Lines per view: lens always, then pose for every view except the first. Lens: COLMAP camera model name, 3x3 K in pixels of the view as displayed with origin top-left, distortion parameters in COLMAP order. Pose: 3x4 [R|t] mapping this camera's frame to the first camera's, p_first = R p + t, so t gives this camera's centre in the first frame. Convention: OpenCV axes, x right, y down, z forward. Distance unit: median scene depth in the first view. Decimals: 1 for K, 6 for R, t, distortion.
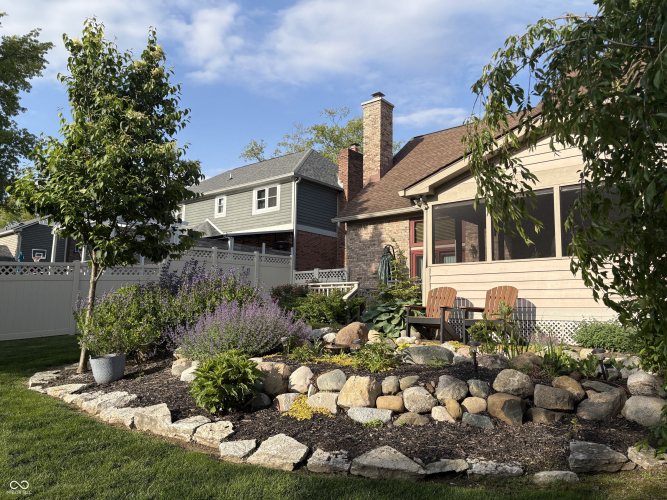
lens RADIAL K [[500.2, 0, 336.5], [0, 500.2, 247.5], [0, 0, 1]] dist [0.045103, -0.052955]
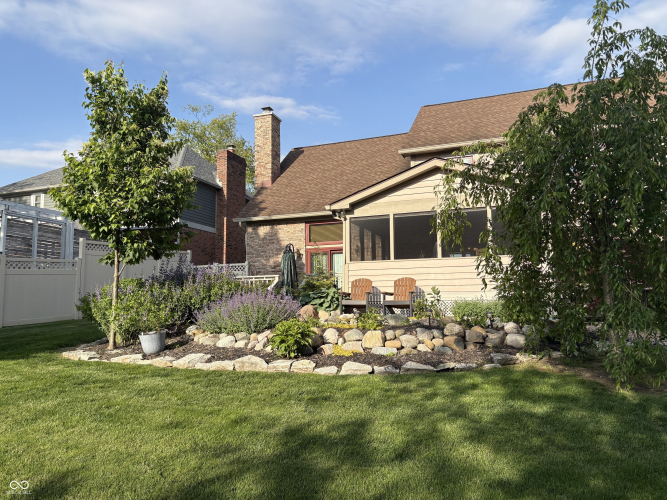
lens RADIAL K [[500.2, 0, 332.5], [0, 500.2, 256.5], [0, 0, 1]] dist [0.045103, -0.052955]
pose [[0.945126, 0.008636, 0.326591, -0.385603], [-0.019976, 0.999308, 0.031382, -0.028706], [-0.326094, -0.036184, 0.944645, -0.333122]]
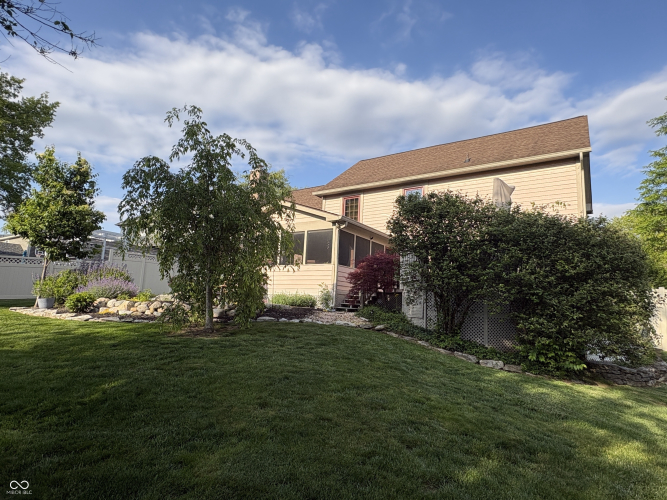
lens RADIAL K [[382.4, 0, 335.0], [0, 382.4, 260.1], [0, 0, 1]] dist [-0.006526, 0.003874]
pose [[0.993982, 0.042486, 0.100970, 0.582578], [-0.043099, 0.999063, 0.003894, -0.020923], [-0.100710, -0.008223, 0.994882, -0.752717]]
